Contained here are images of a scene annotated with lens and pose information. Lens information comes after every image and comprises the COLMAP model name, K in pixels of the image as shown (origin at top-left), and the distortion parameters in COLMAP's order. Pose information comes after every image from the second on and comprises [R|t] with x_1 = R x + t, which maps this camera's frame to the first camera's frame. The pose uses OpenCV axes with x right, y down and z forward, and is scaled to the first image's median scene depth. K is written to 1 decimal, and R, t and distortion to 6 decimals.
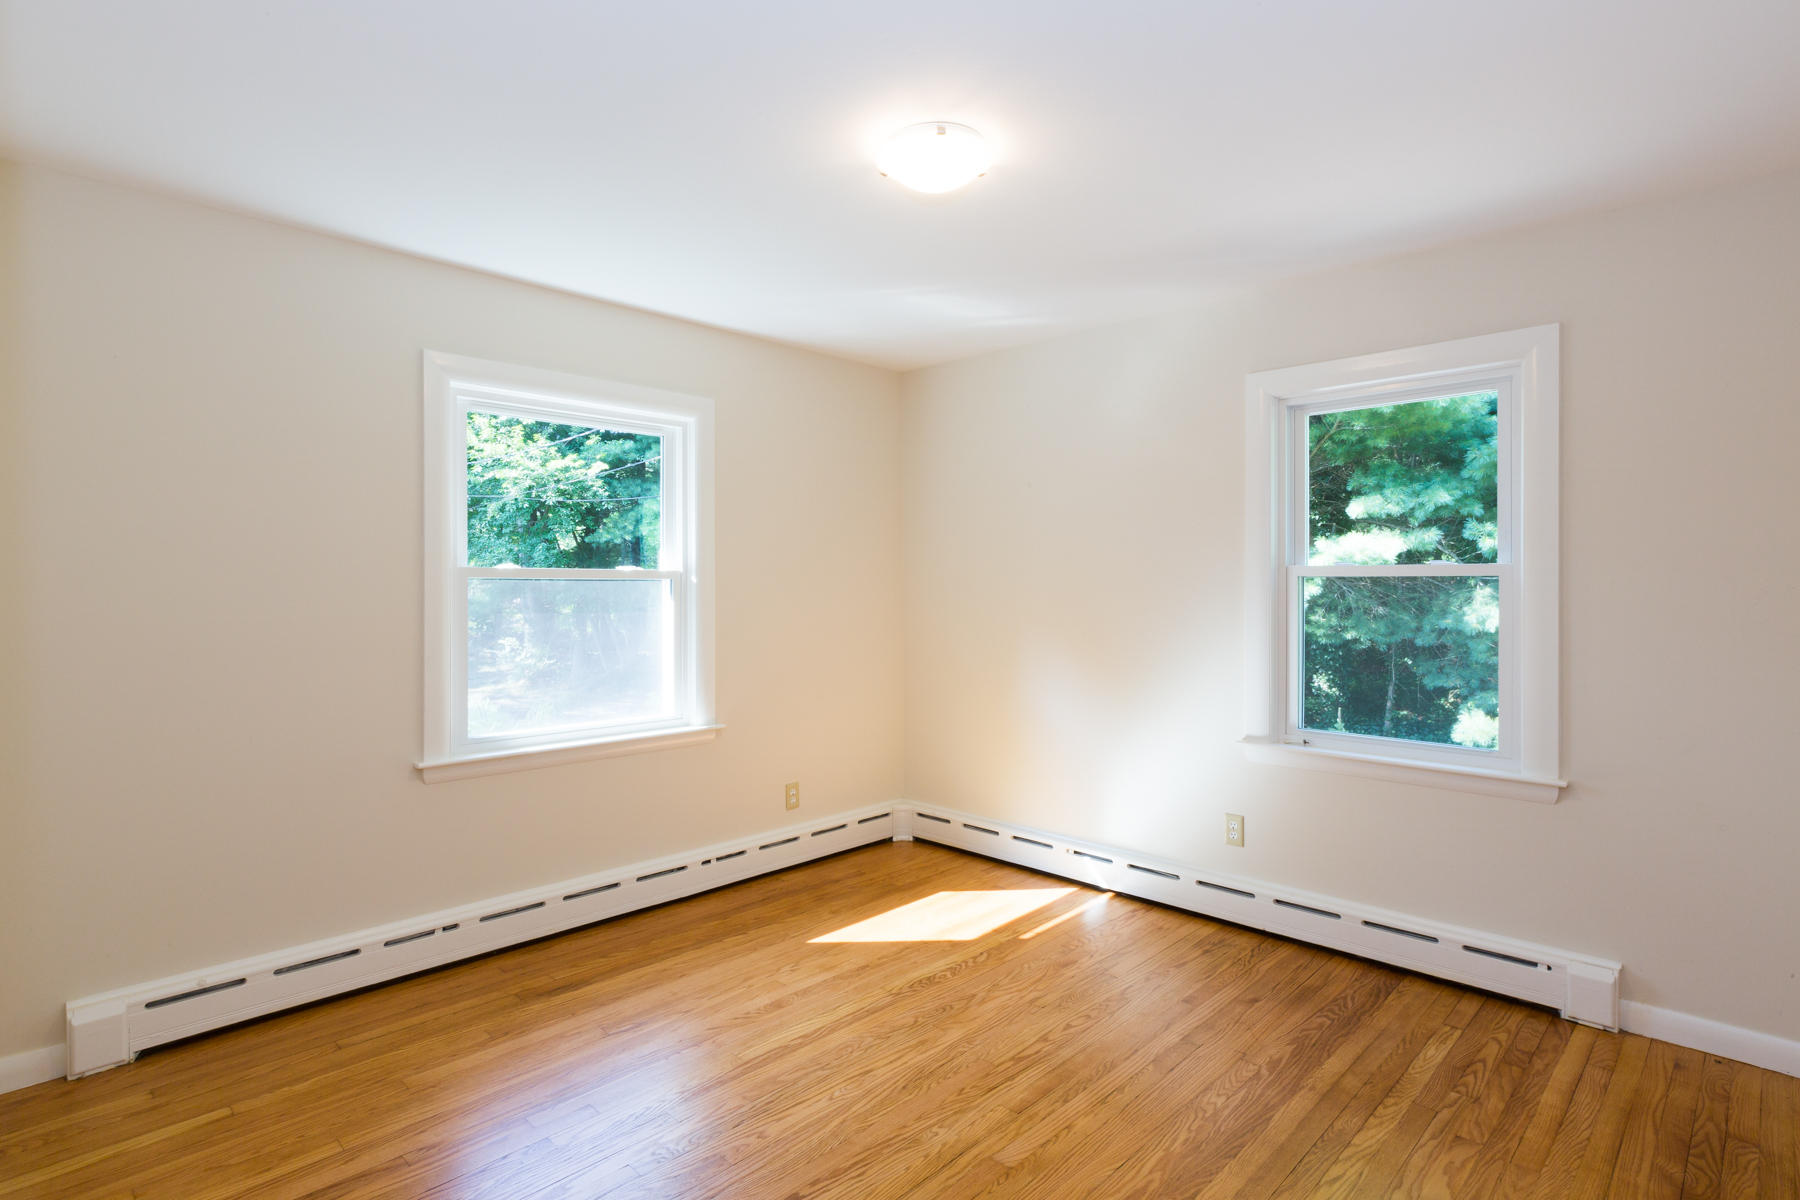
lens RADIAL K [[919.3, 0, 902.0], [0, 919.3, 580.2], [0, 0, 1]] dist [-0.003294, -0.001341]
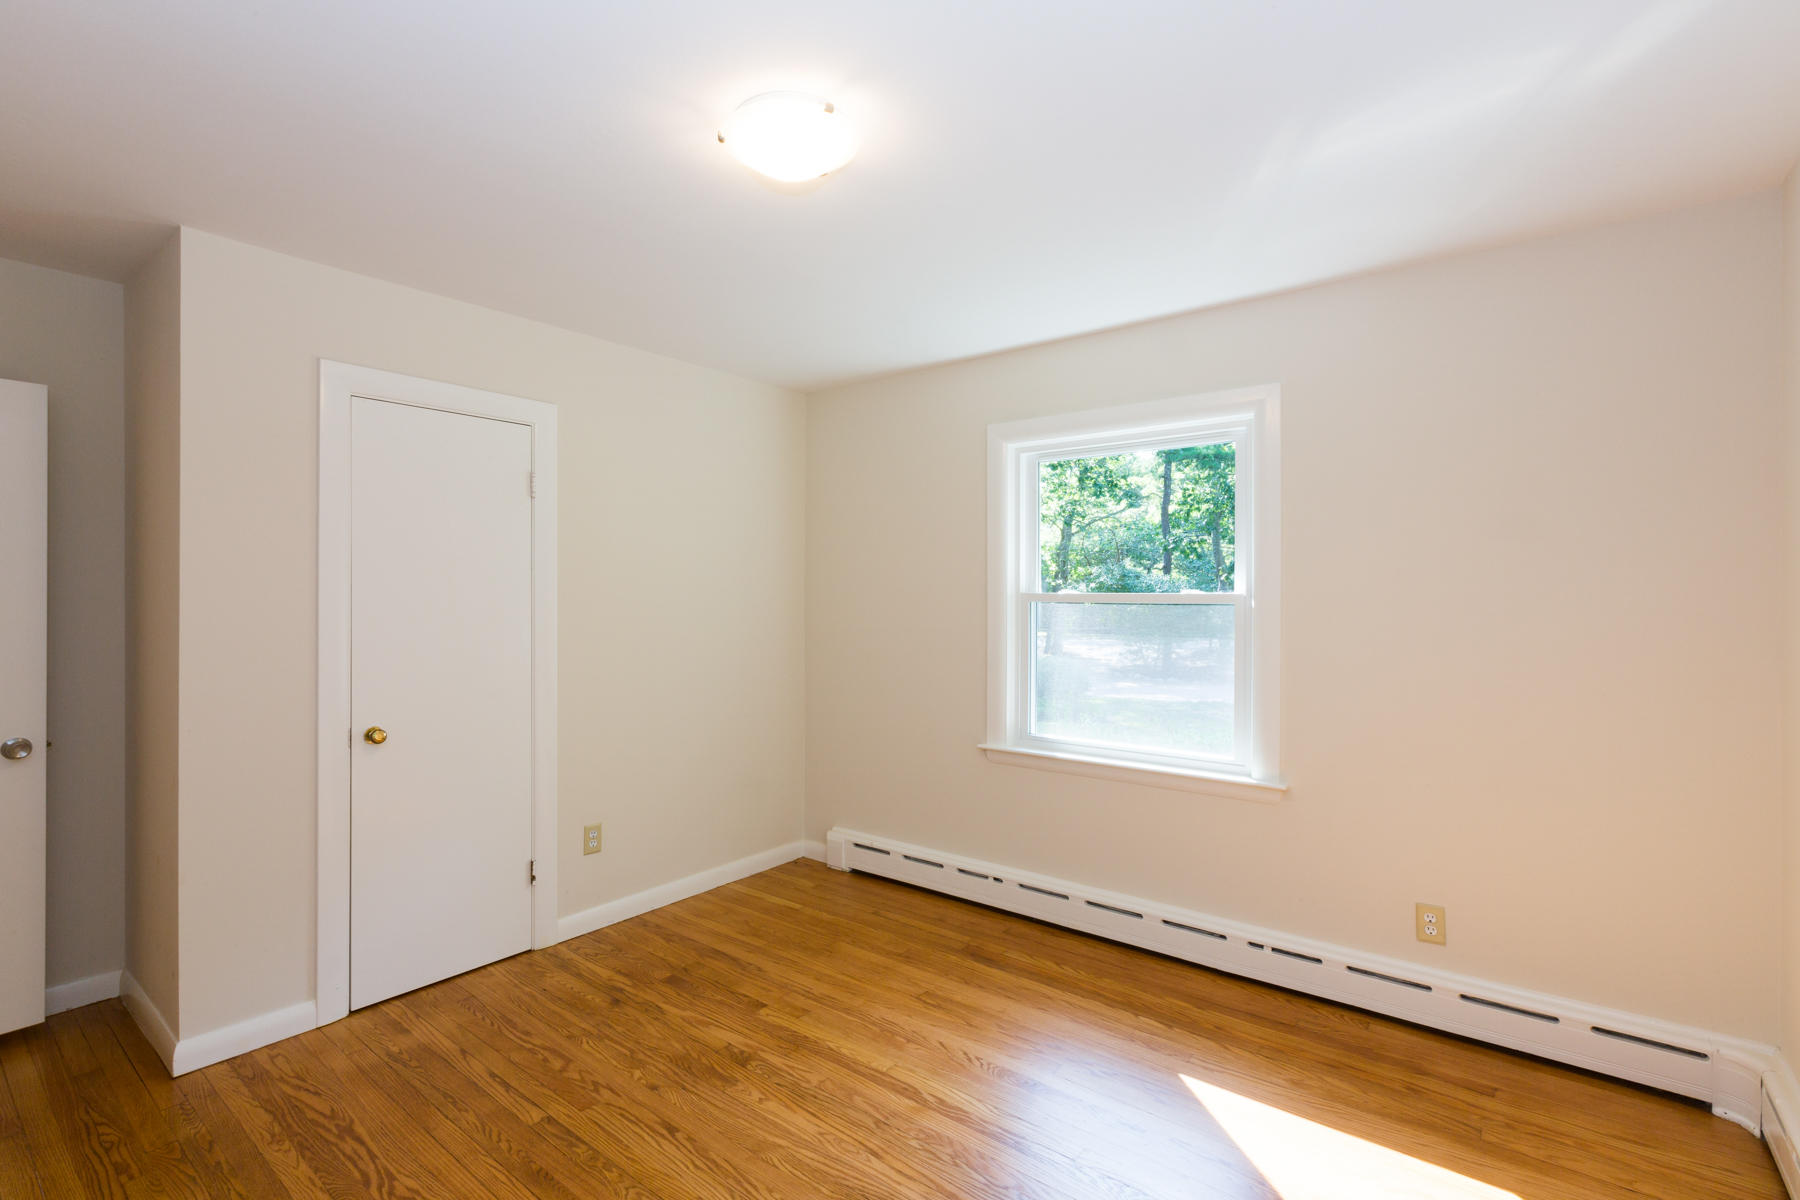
lens RADIAL K [[815.3, 0, 892.0], [0, 815.3, 593.1], [0, 0, 1]] dist [0.000849, -0.000105]
pose [[0.097130, -0.004400, -0.995262, 0.560919], [-0.000105, 0.999990, -0.004431, -0.009104], [0.995272, 0.000535, 0.097128, 0.688742]]
